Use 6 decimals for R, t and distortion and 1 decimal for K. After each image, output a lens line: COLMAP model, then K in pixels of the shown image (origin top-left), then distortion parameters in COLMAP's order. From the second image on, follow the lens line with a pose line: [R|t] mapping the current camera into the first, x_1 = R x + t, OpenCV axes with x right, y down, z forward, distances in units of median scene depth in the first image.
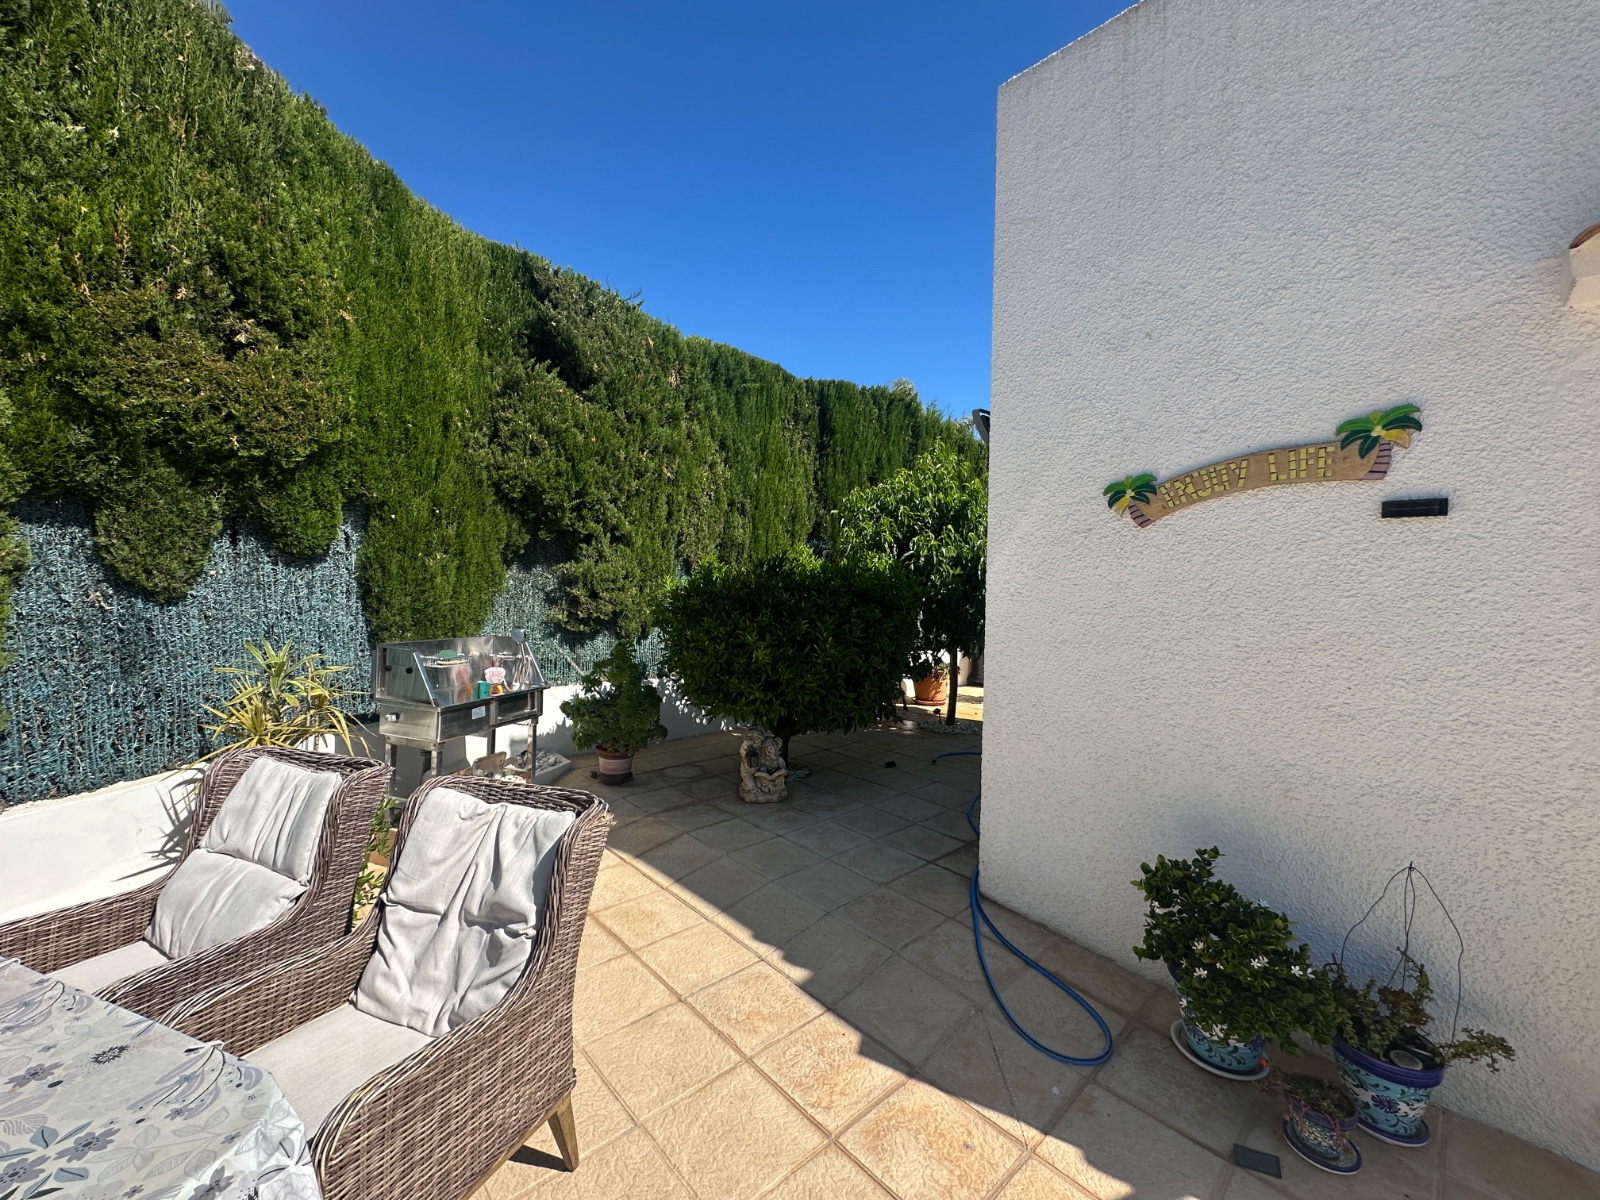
lens RADIAL K [[635.0, 0, 800.0], [0, 635.0, 600.0], [0, 0, 1]] dist [-0.001193, 0.000220]
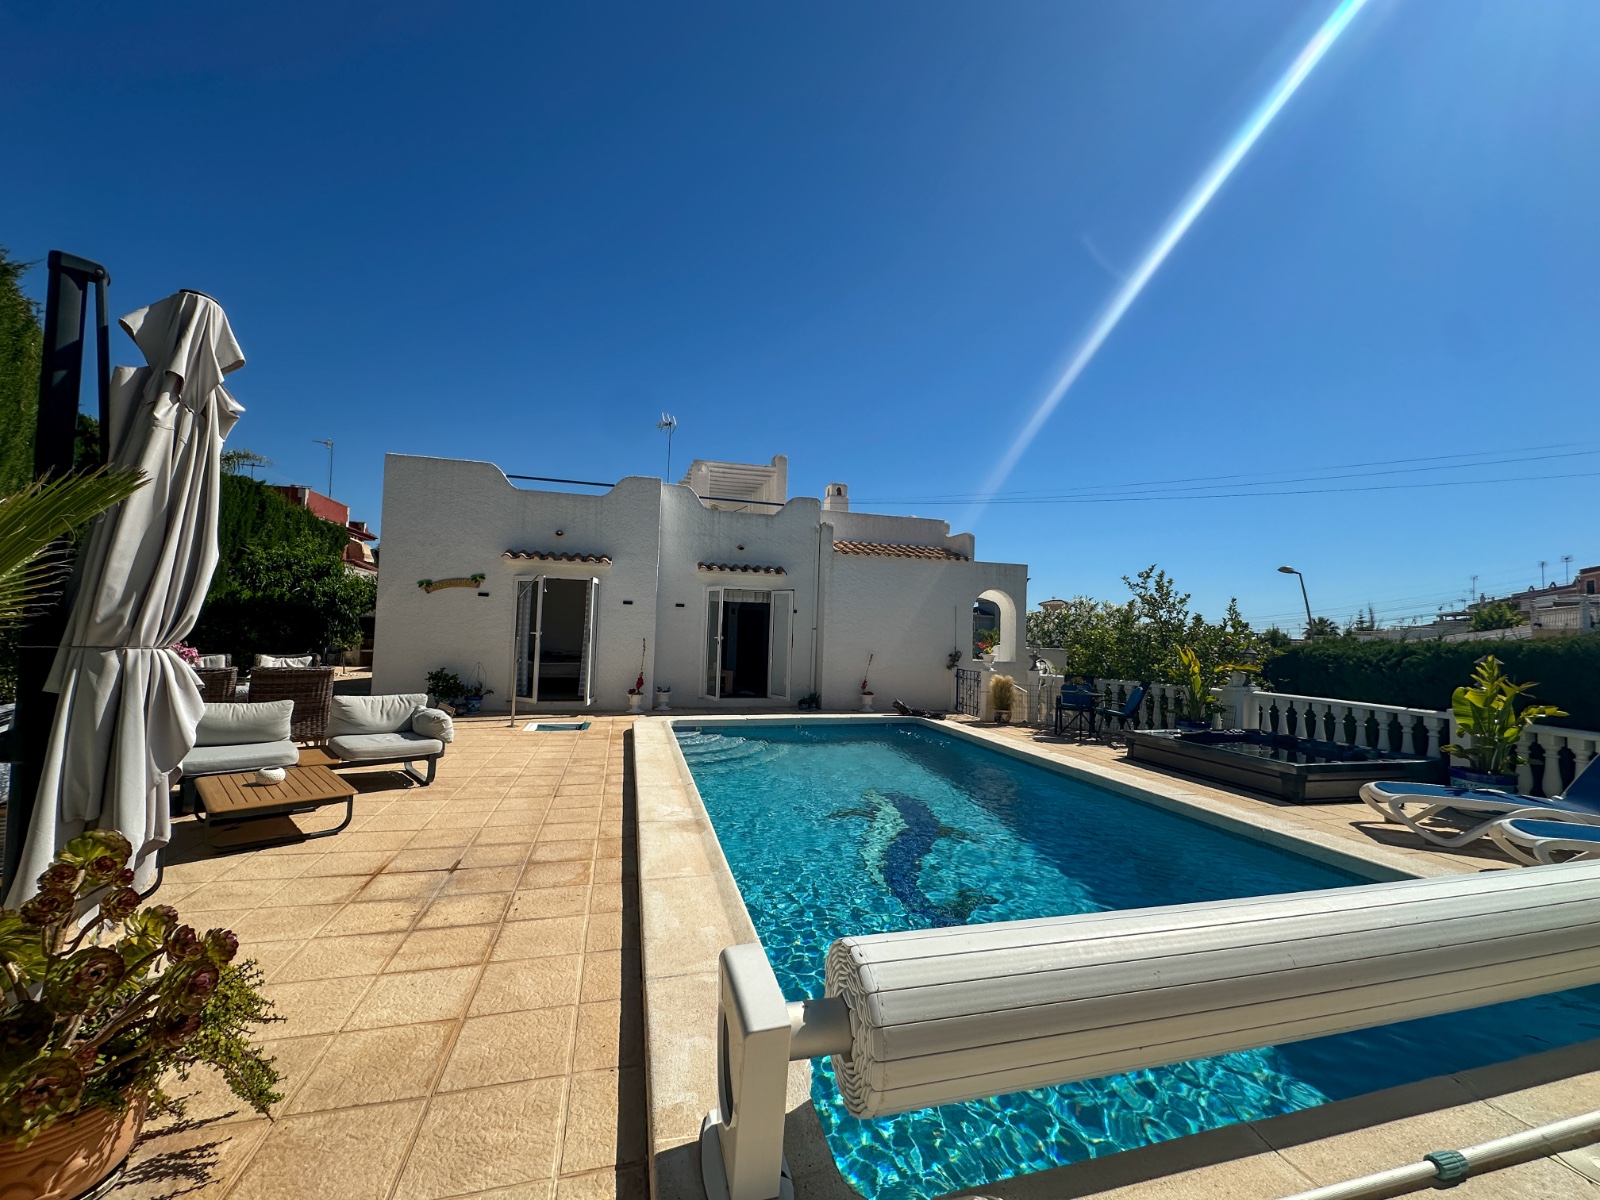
lens RADIAL K [[635.0, 0, 800.0], [0, 635.0, 600.0], [0, 0, 1]] dist [-0.001193, 0.000220]
pose [[0.461544, 0.034921, 0.886430, -0.946726], [-0.003060, 0.999282, -0.037773, 0.033392], [-0.887112, 0.014721, 0.461320, -1.437459]]
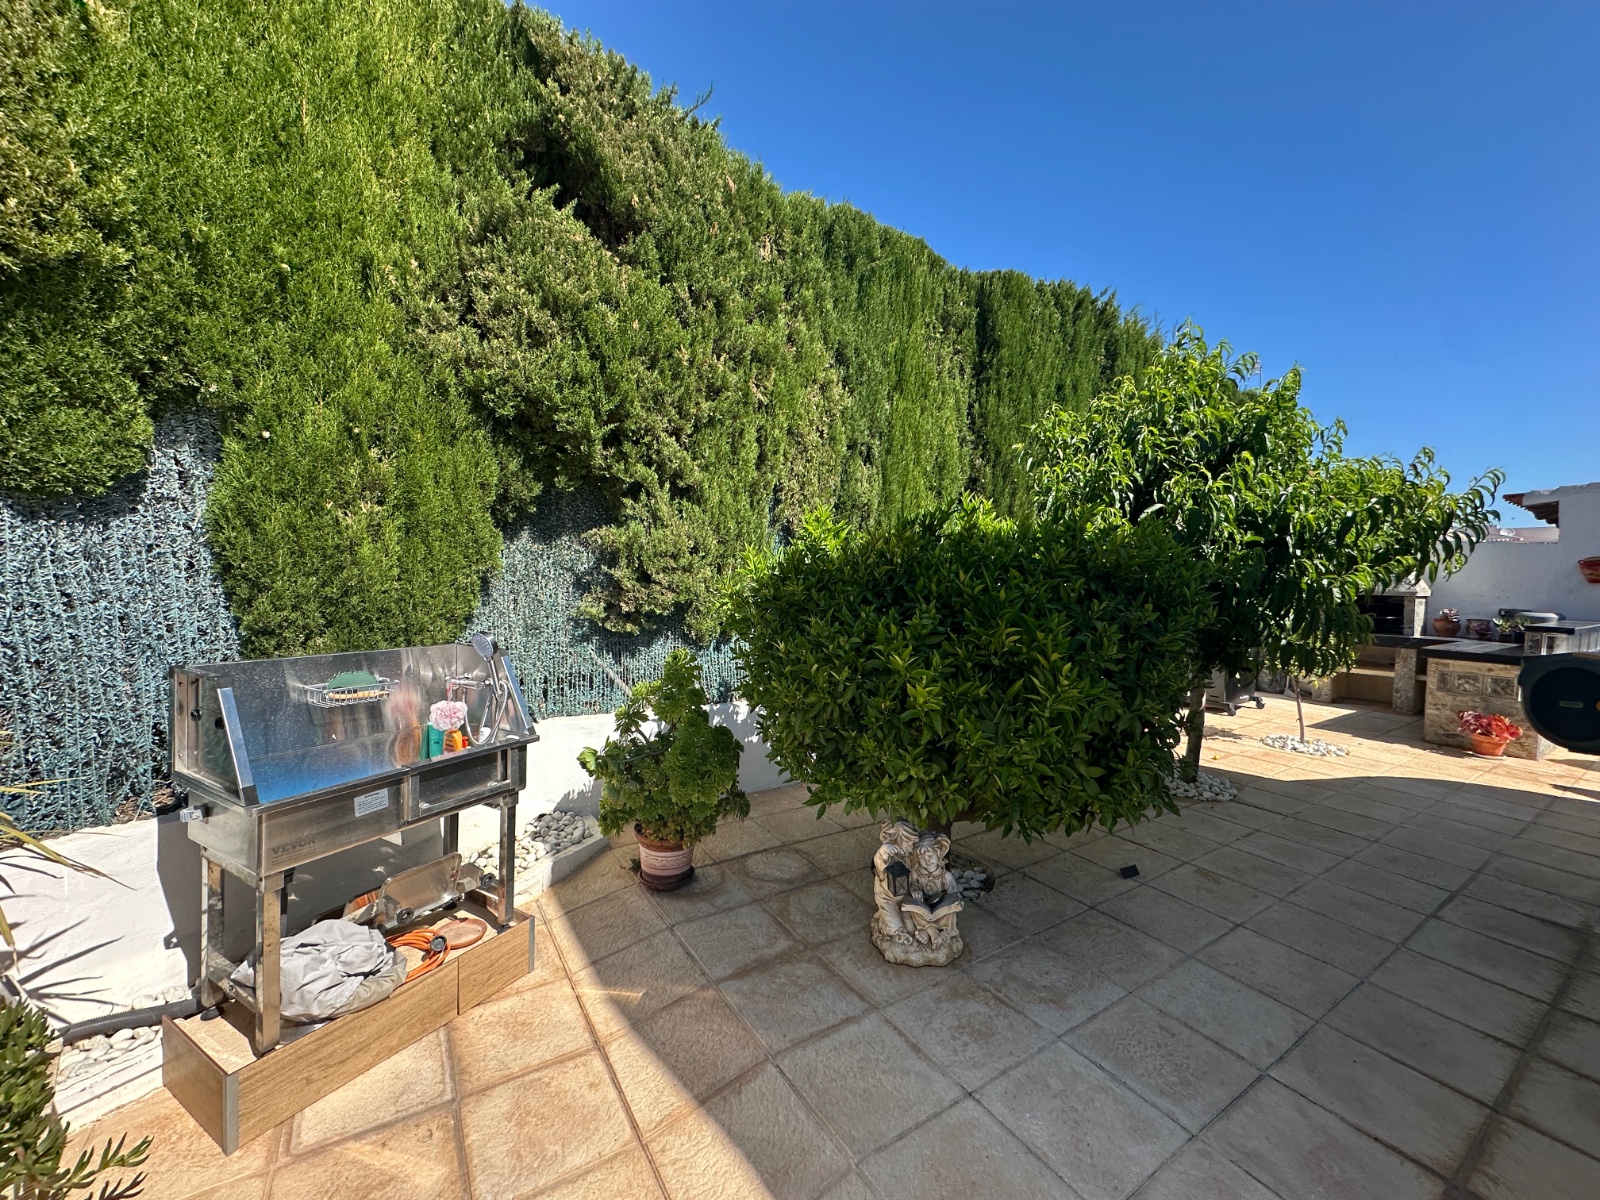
lens RADIAL K [[635.0, 0, 800.0], [0, 635.0, 600.0], [0, 0, 1]] dist [-0.001193, 0.000220]
pose [[0.985261, 0.007037, -0.170912, -0.057841], [-0.004038, 0.999832, 0.017885, 0.002811], [0.171009, -0.016931, 0.985124, 0.399205]]
